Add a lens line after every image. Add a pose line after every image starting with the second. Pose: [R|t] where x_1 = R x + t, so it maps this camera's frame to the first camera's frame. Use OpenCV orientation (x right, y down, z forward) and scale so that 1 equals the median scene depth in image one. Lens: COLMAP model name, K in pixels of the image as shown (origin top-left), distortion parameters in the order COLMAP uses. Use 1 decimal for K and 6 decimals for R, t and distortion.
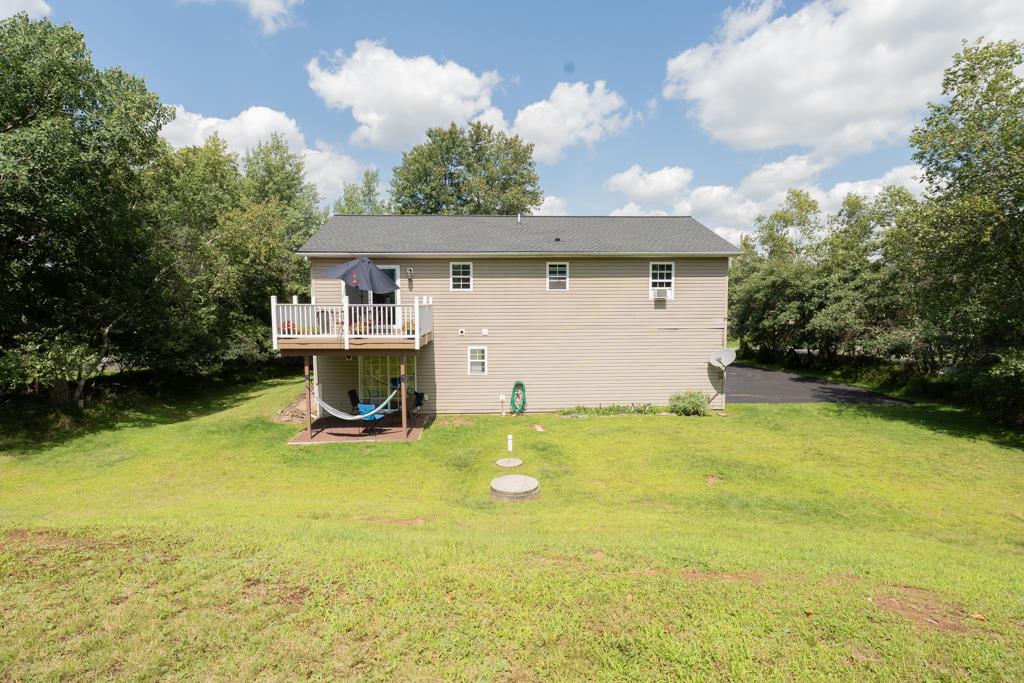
lens RADIAL K [[512.6, 0, 524.2], [0, 512.6, 341.5], [0, 0, 1]] dist [0.019172, -0.000184]
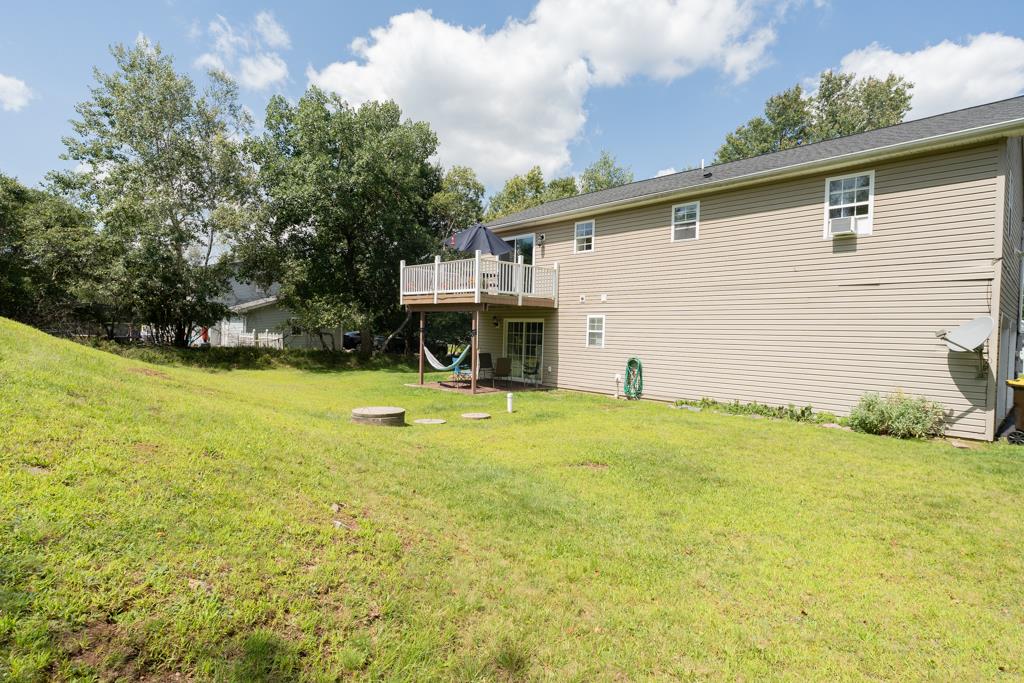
lens RADIAL K [[512.6, 0, 524.2], [0, 512.6, 341.5], [0, 0, 1]] dist [0.019172, -0.000184]
pose [[0.669661, 0.031966, -0.741978, 0.473888], [-0.080202, 0.996343, -0.029461, 0.089936], [0.738323, 0.079237, 0.669776, 0.329129]]
